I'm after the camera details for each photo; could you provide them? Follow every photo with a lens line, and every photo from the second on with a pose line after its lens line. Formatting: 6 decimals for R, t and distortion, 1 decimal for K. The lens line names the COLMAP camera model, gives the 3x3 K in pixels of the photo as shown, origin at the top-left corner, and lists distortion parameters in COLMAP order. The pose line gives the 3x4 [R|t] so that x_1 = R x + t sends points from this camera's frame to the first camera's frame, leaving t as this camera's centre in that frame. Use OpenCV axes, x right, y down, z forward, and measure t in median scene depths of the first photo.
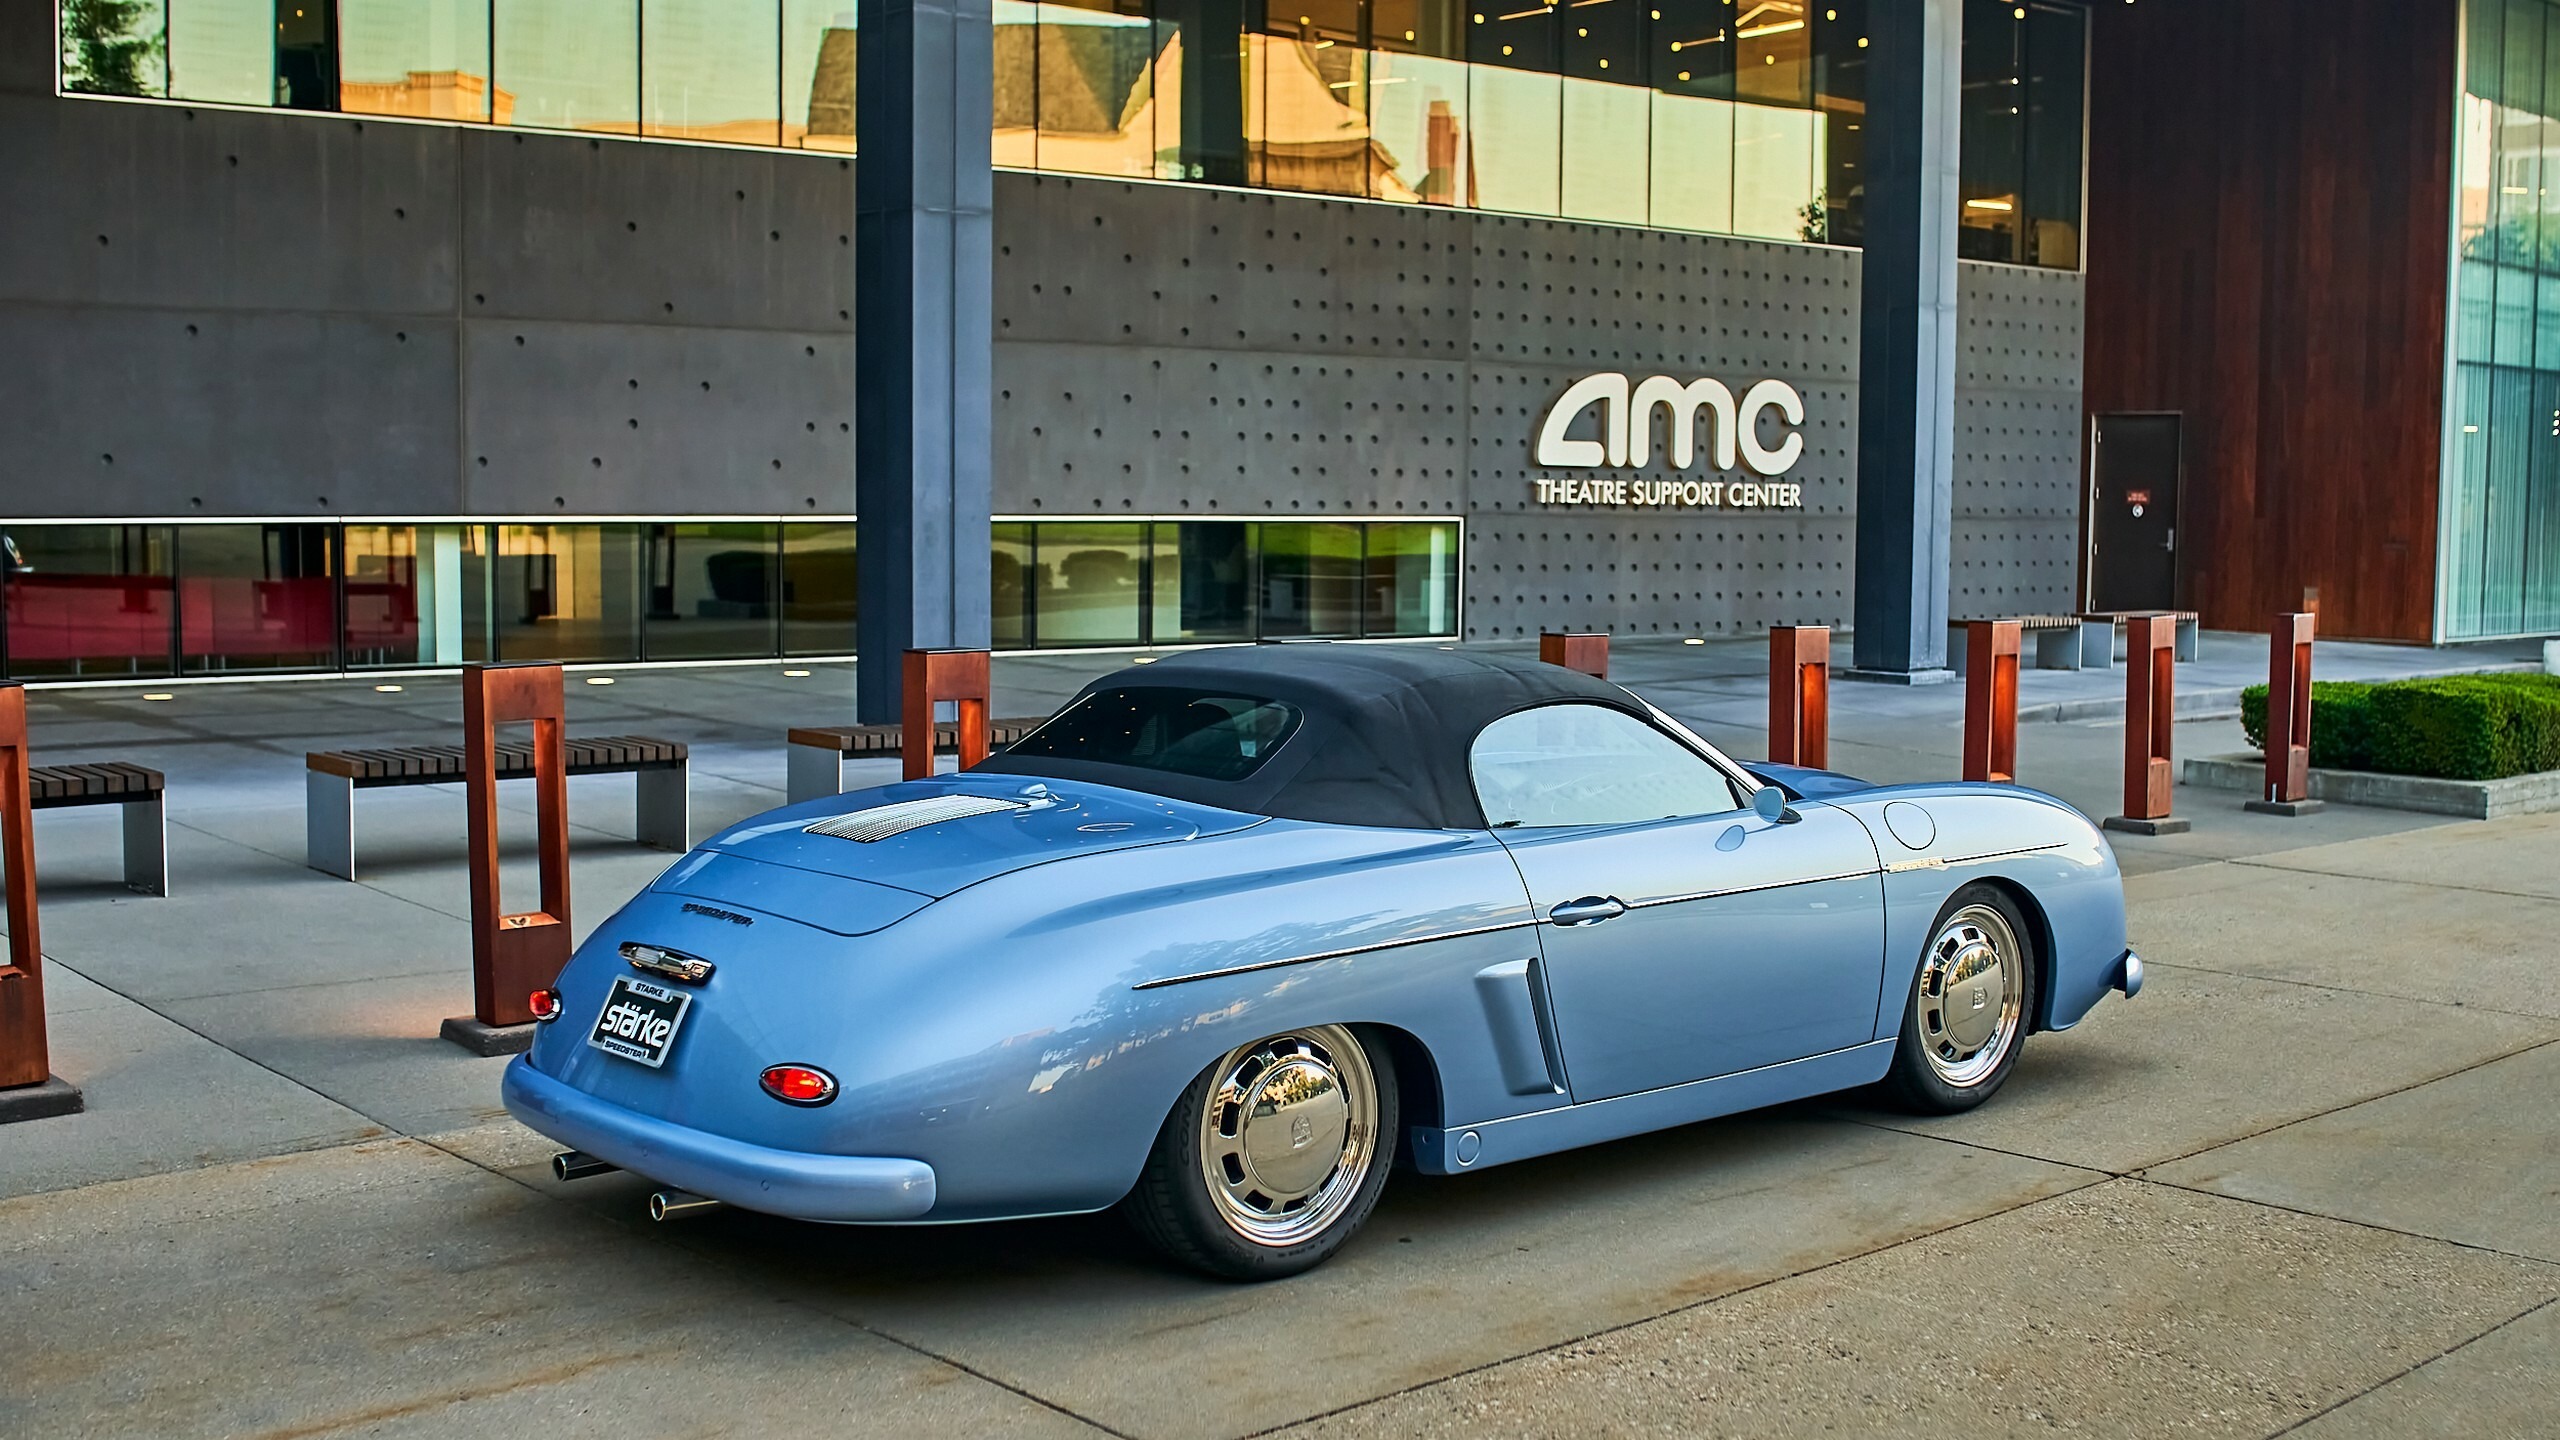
lens RADIAL K [[2656.3, 0, 1267.3], [0, 2656.3, 762.2], [0, 0, 1]] dist [-0.131796, 0.076282]
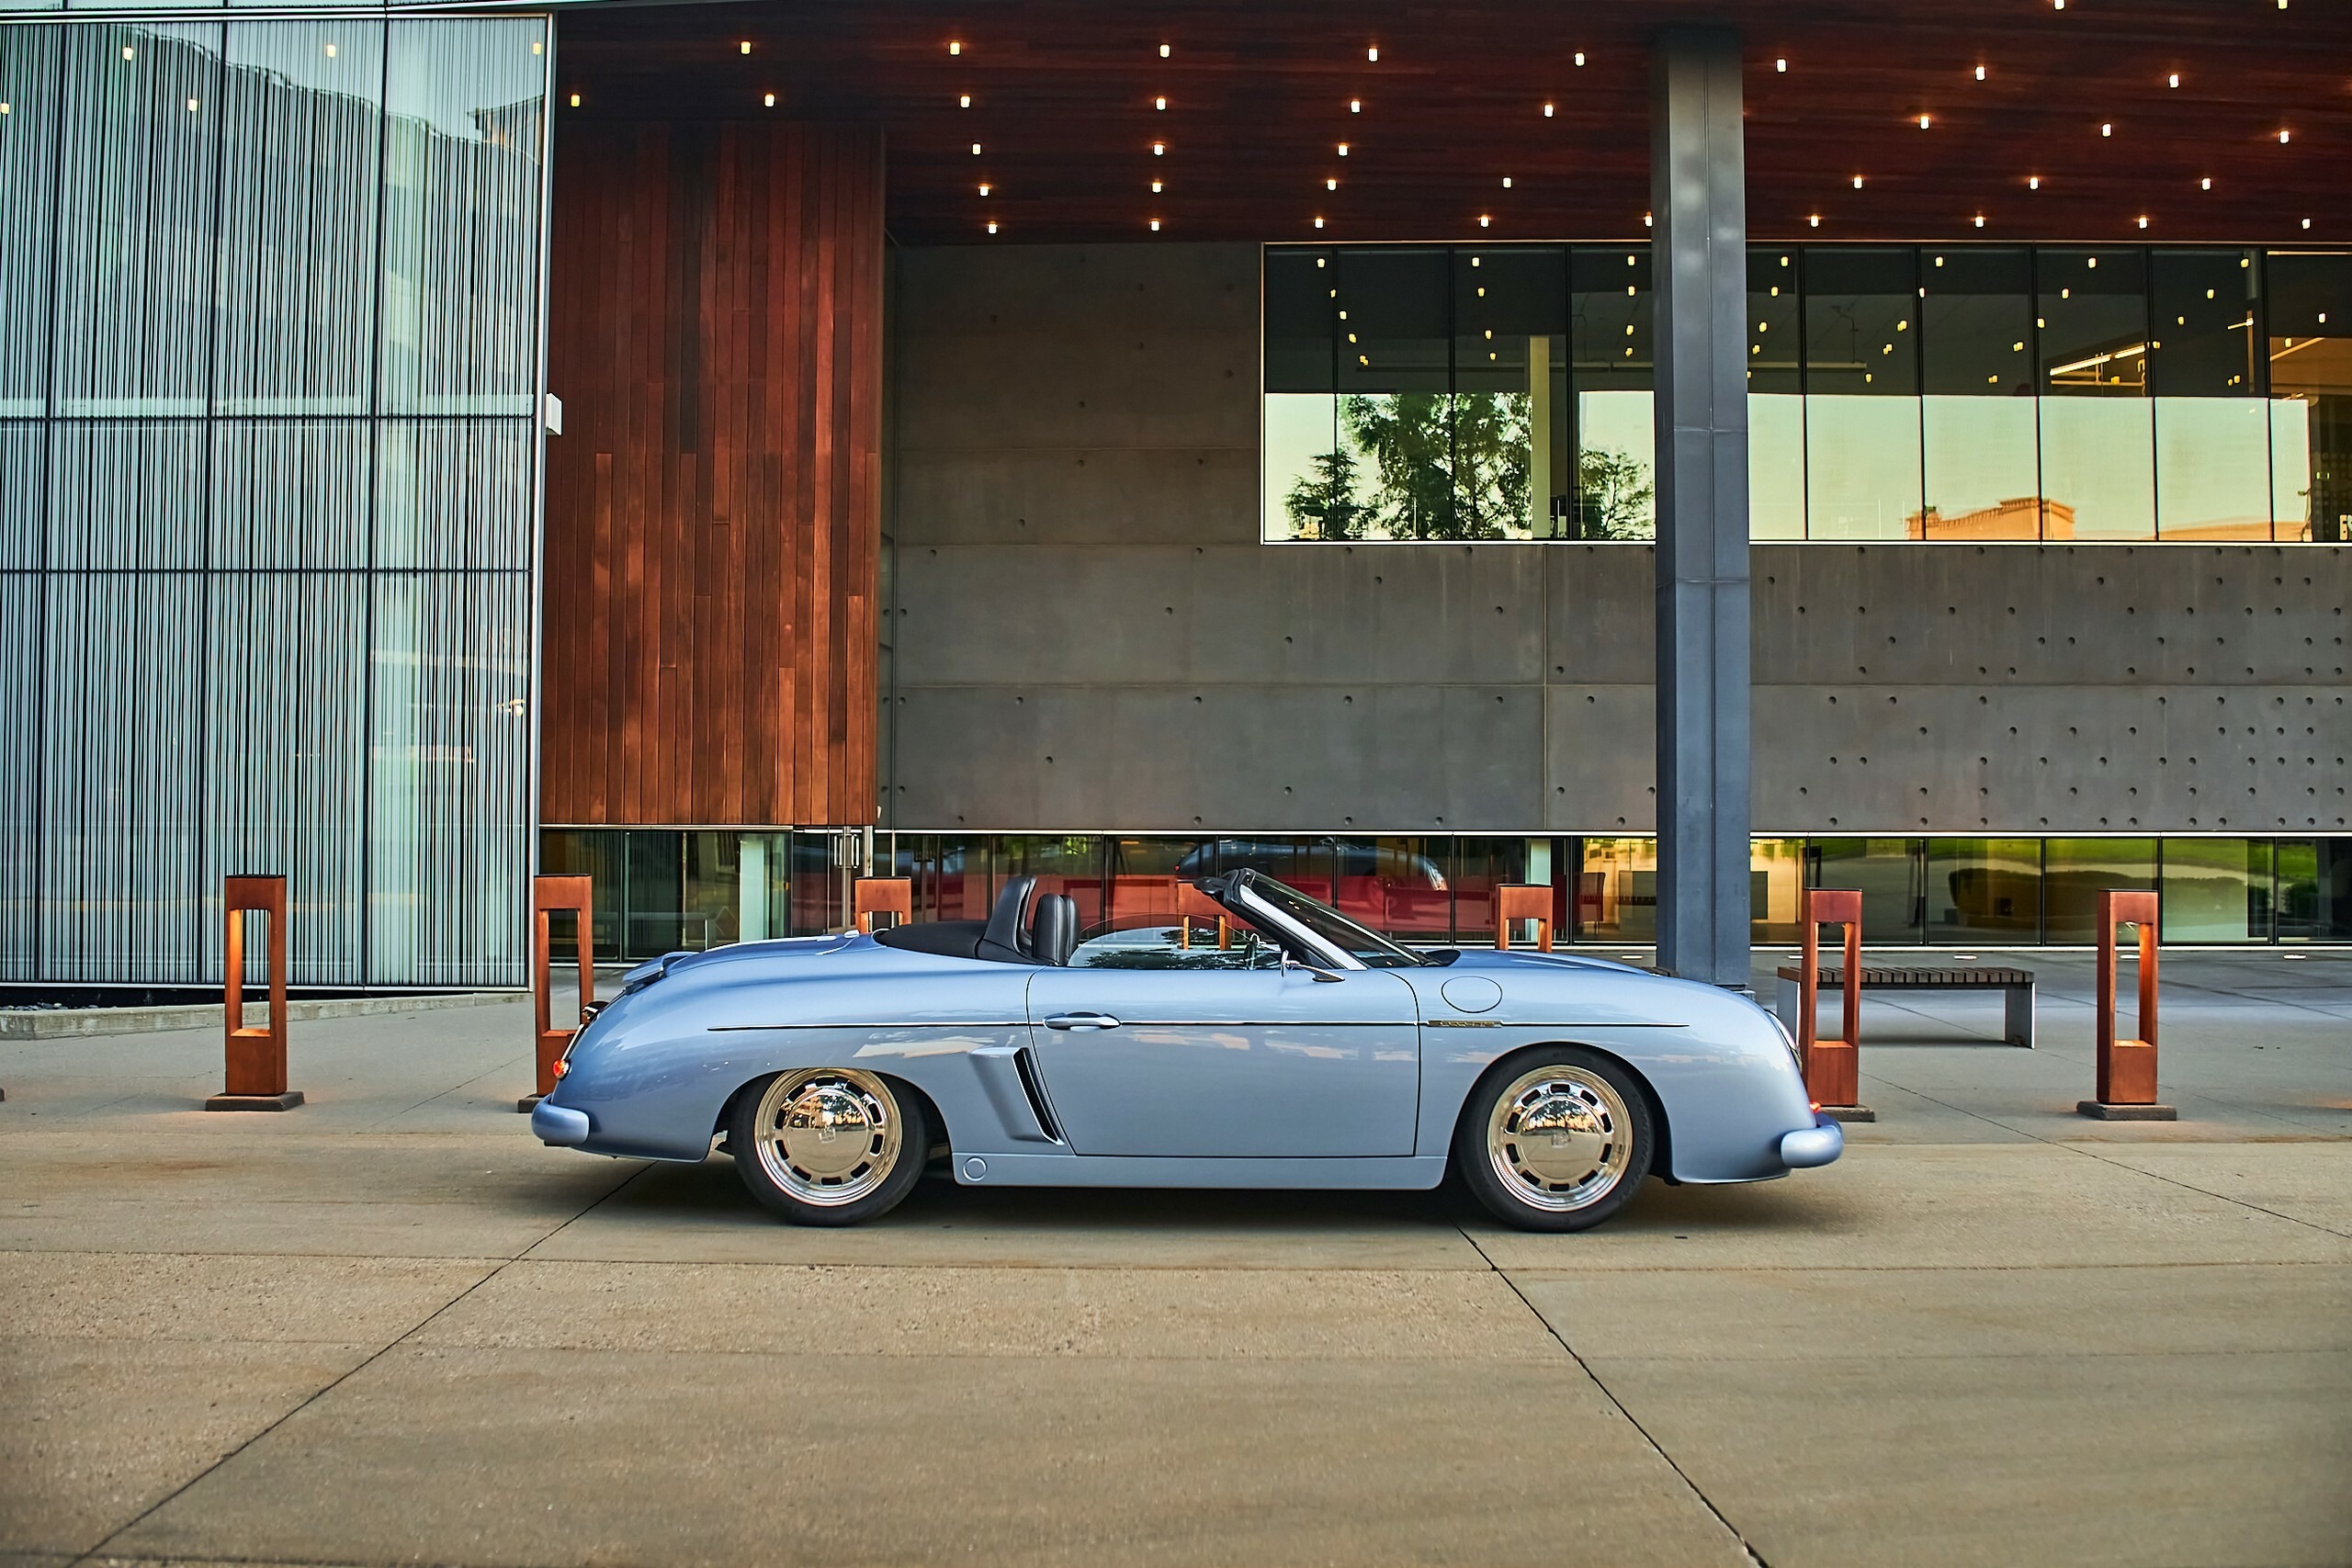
lens RADIAL K [[2217.7, 0, 1179.1], [0, 2217.7, 788.2], [0, 0, 1]] dist [-0.143418, 0.083233]
pose [[0.767133, -0.022550, -0.641092, 0.235354], [-0.060099, 0.992460, -0.106825, 0.013619], [0.638667, 0.120478, 0.759993, 0.020381]]
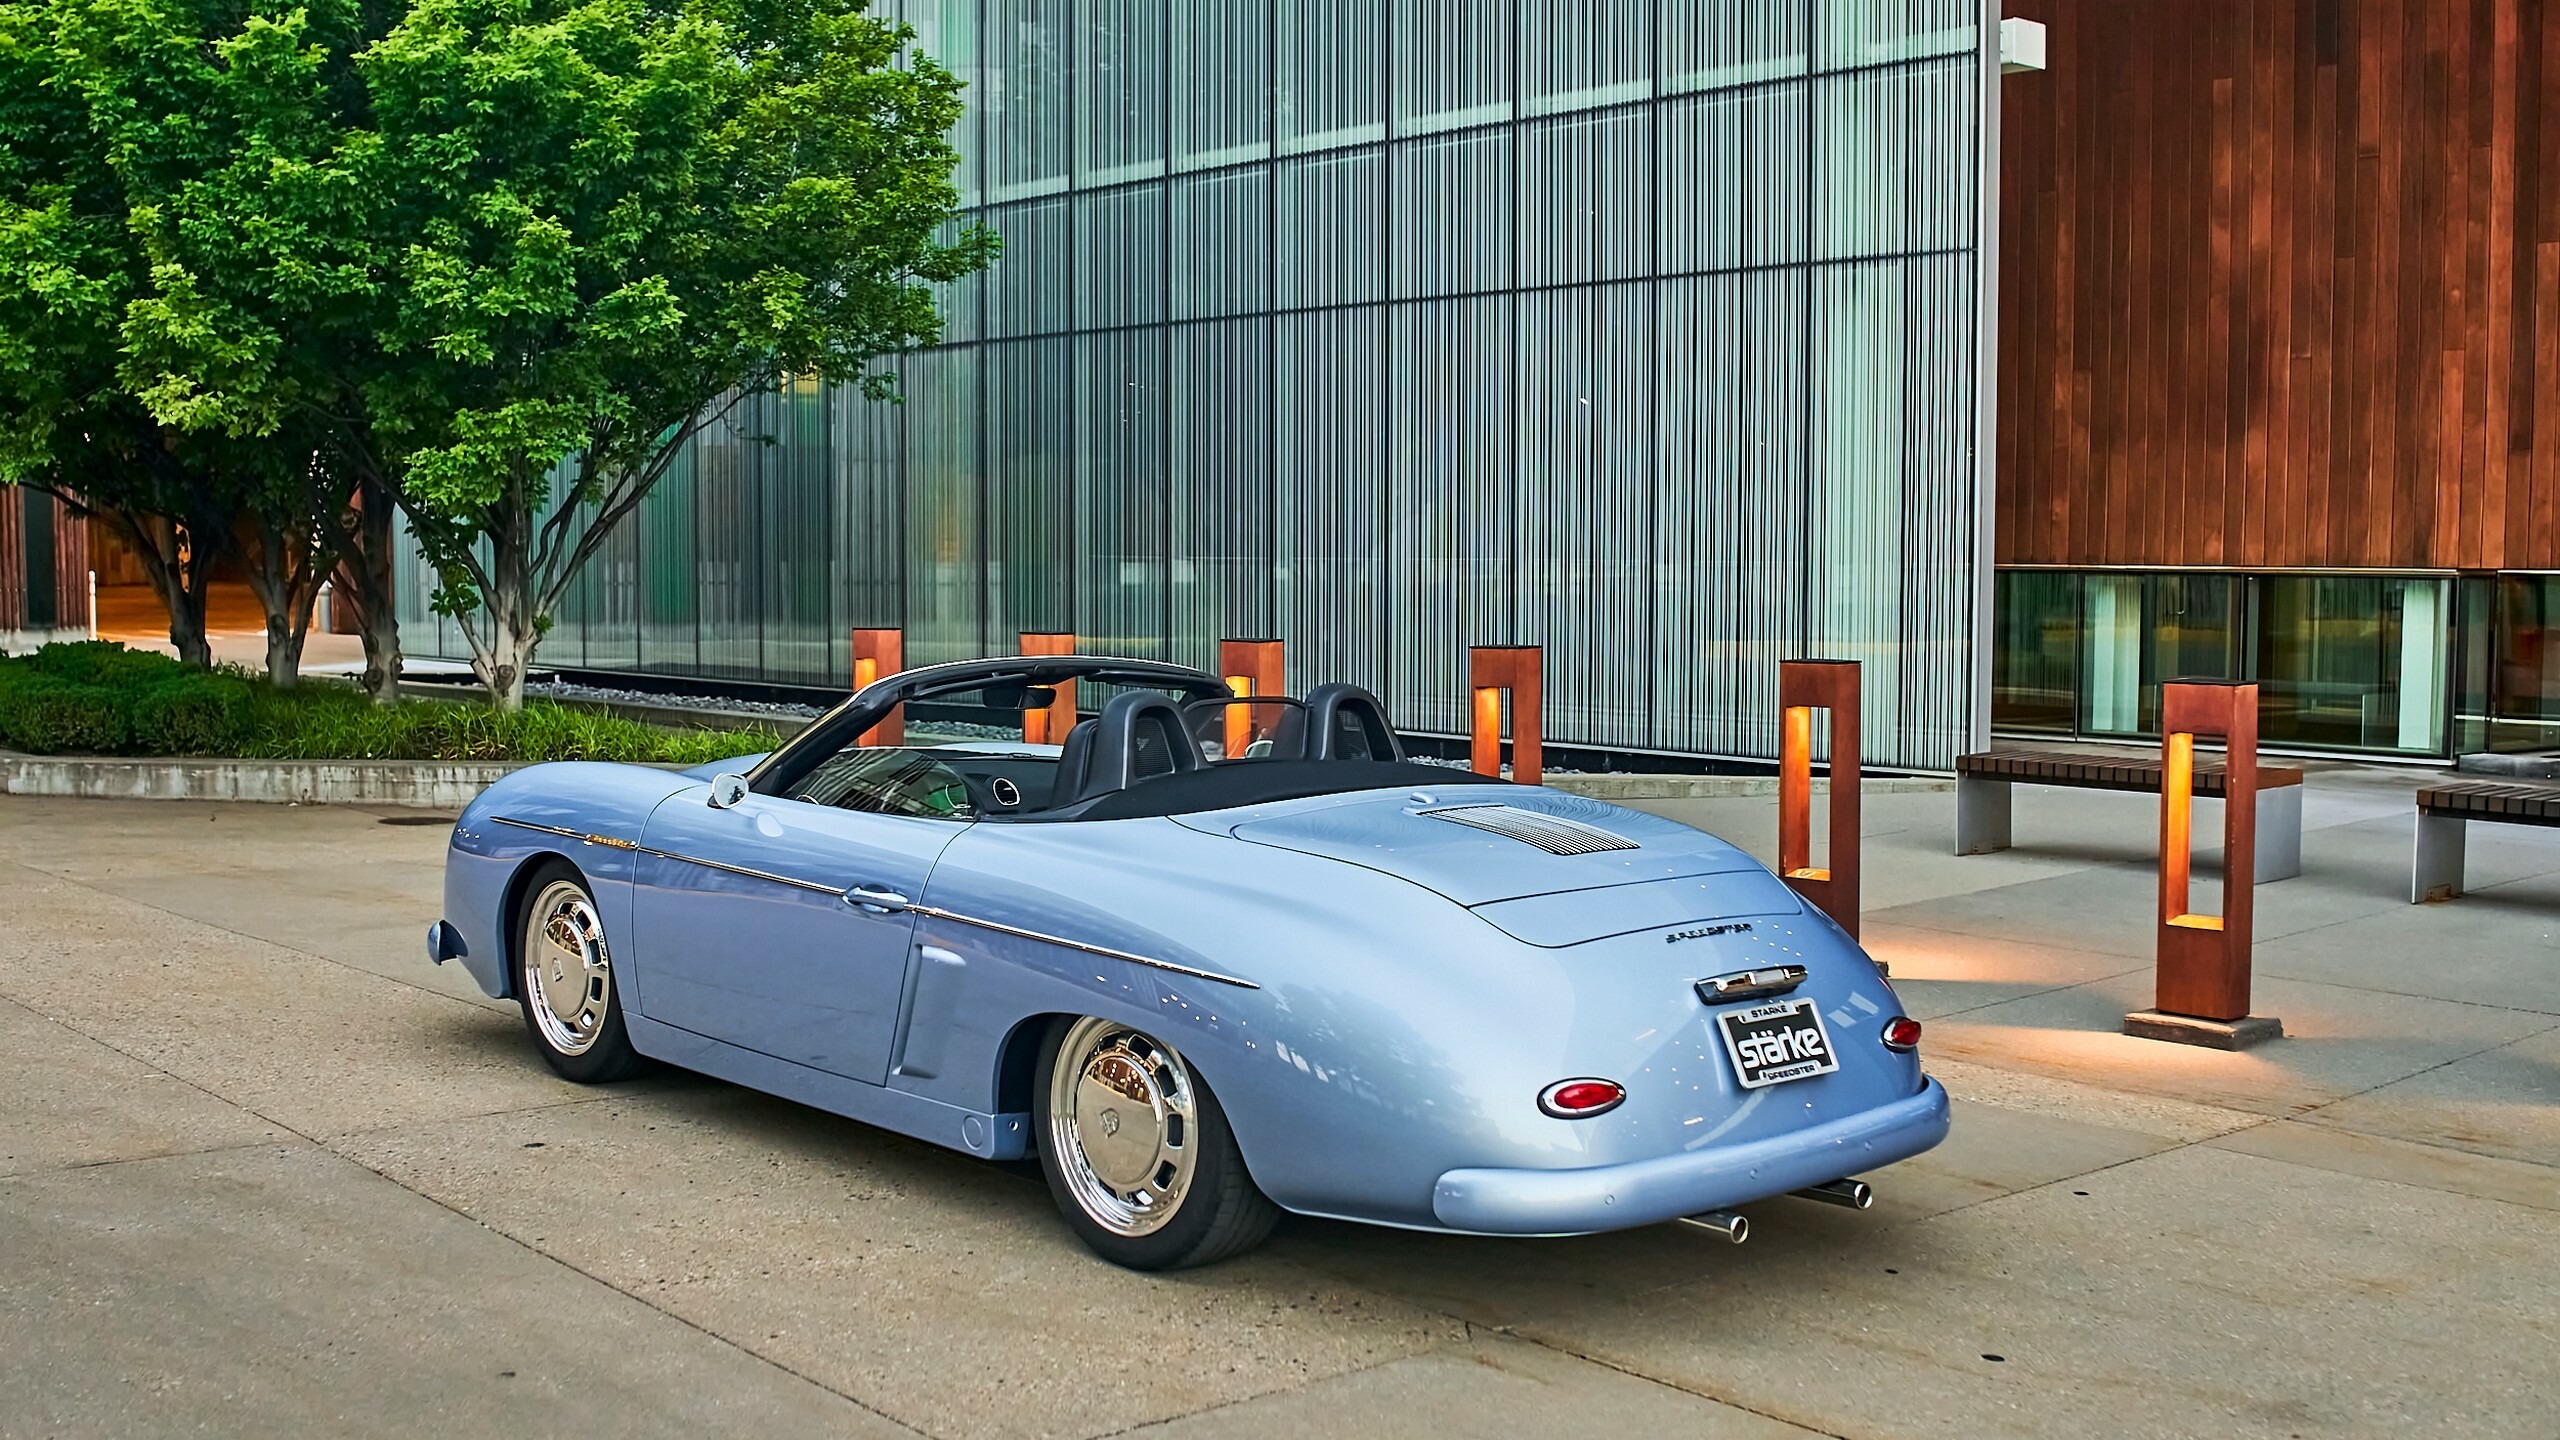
lens RADIAL K [[2656.3, 0, 1267.3], [0, 2656.3, 762.2], [0, 0, 1]] dist [-0.131796, 0.076282]
pose [[-0.012217, 0.069922, -0.997478, 0.298512], [-0.102243, 0.992236, 0.070807, -0.016678], [0.994684, 0.102850, -0.004973, 0.242538]]
